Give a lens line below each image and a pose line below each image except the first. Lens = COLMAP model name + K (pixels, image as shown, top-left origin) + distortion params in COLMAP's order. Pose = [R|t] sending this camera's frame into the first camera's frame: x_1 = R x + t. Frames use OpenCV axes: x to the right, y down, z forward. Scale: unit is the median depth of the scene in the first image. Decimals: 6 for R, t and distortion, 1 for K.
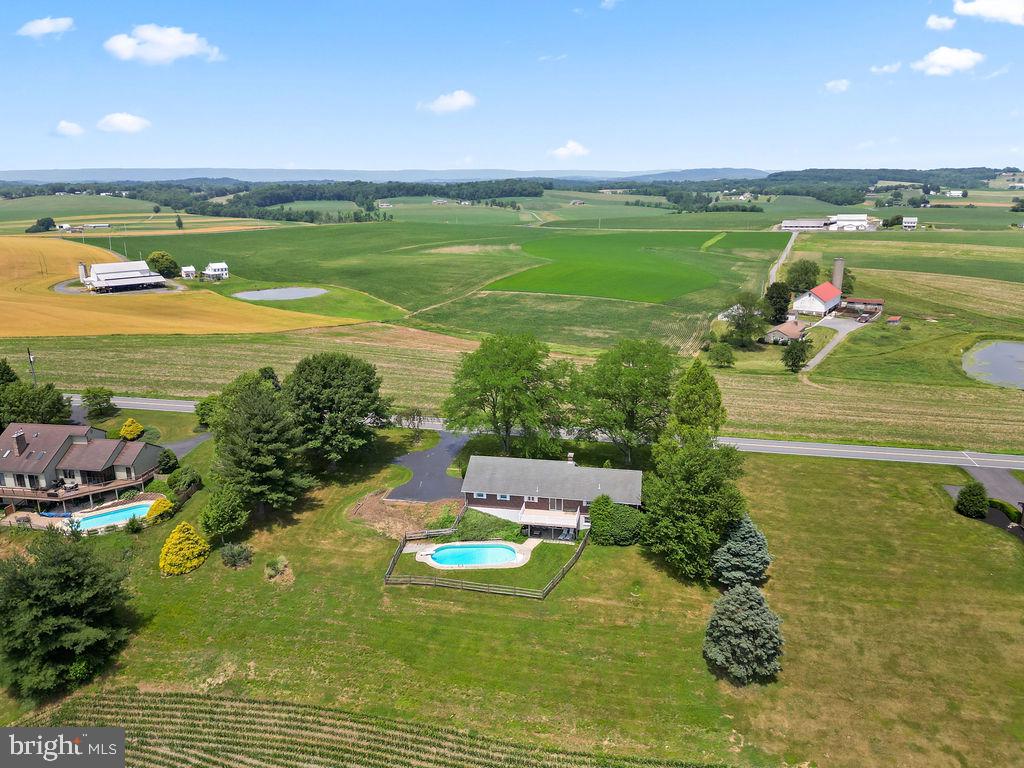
lens RADIAL K [[735.8, 0, 509.9], [0, 735.8, 370.3], [0, 0, 1]] dist [0.062156, -0.064293]
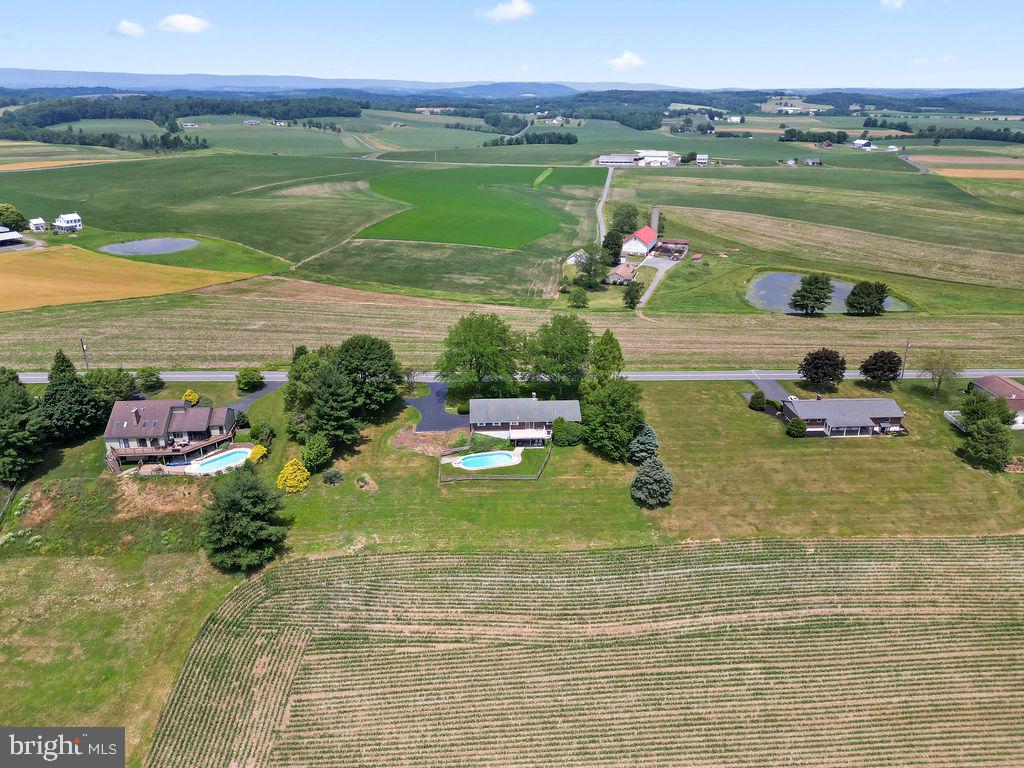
lens RADIAL K [[735.8, 0, 509.9], [0, 735.8, 370.3], [0, 0, 1]] dist [0.062156, -0.064293]
pose [[0.968993, -0.072804, 0.236119, -0.315632], [0.046085, 0.992089, 0.116773, -0.114650], [-0.242753, -0.102271, 0.964682, -0.476631]]
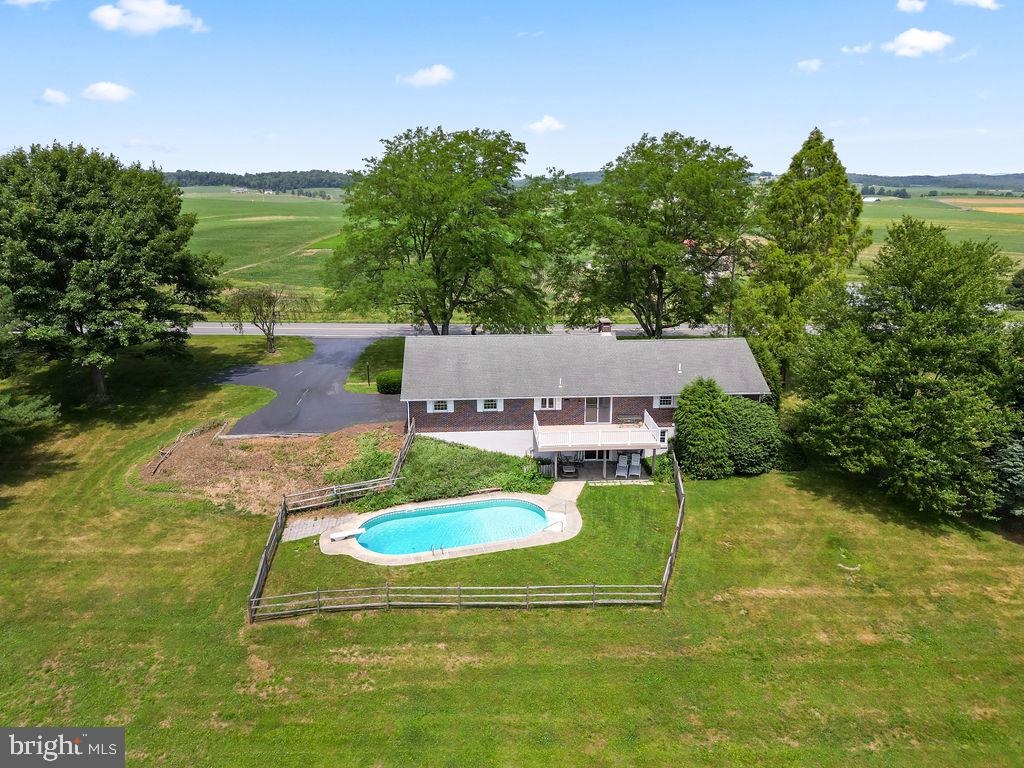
lens RADIAL K [[718.5, 0, 512.0], [0, 718.5, 384.0], [0, 0, 1]] dist [0.056676, -0.058918]
pose [[0.966250, -0.058869, 0.250788, -0.101856], [0.054672, 0.998224, 0.023676, 0.134566], [-0.251737, -0.009166, 0.967752, 0.494159]]
